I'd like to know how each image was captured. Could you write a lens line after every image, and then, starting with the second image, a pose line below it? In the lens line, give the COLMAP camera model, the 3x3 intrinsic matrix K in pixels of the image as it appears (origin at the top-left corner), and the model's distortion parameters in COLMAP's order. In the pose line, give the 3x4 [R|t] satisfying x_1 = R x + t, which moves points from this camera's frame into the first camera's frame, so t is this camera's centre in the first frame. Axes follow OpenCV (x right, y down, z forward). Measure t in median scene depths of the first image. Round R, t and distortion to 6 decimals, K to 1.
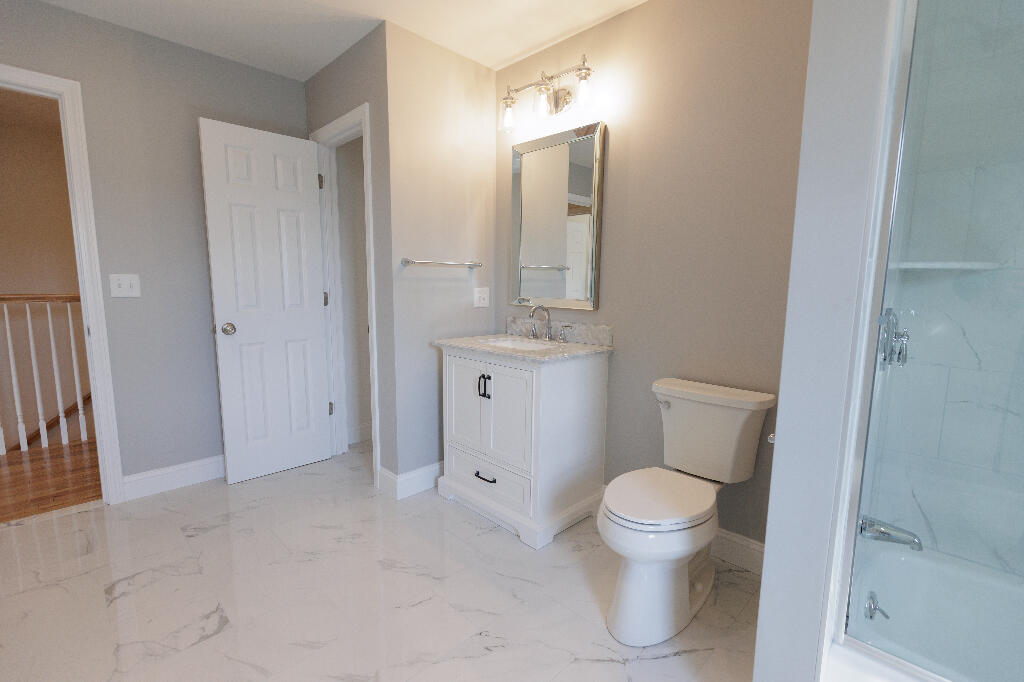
lens RADIAL K [[456.5, 0, 517.8], [0, 456.5, 344.6], [0, 0, 1]] dist [-0.000039, -0.000154]
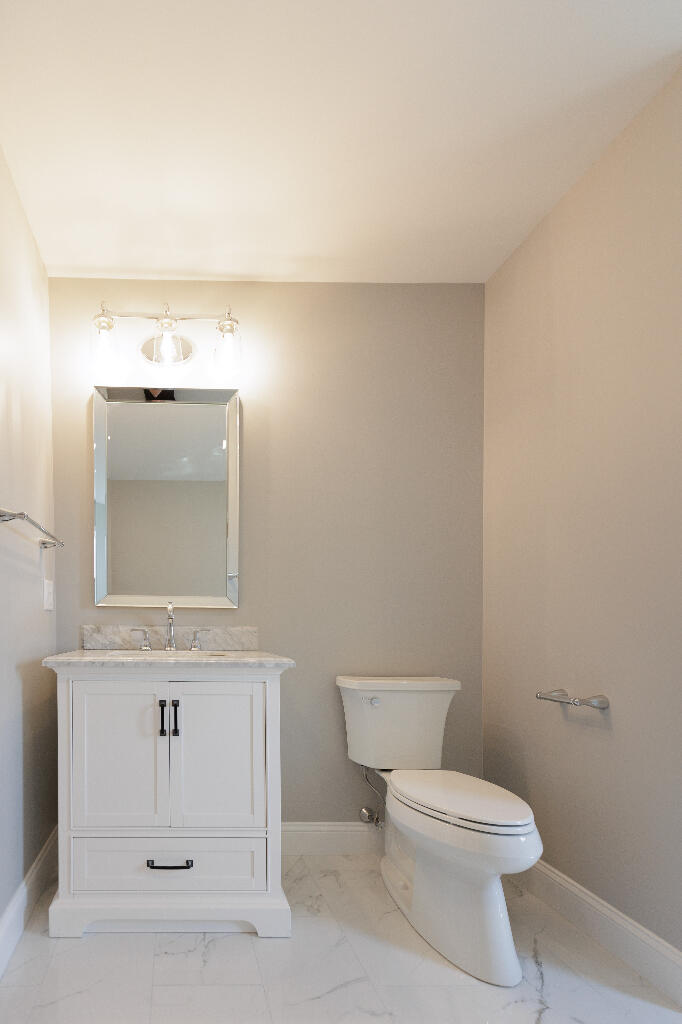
lens RADIAL K [[456.5, 0, 341.0], [0, 456.5, 618.0], [0, 0, 1]] dist [-0.000039, -0.000154]
pose [[0.703823, -0.019699, 0.710102, -0.317344], [0.094258, 0.993367, -0.065867, 0.015241], [-0.704094, 0.113291, 0.701011, 0.326024]]
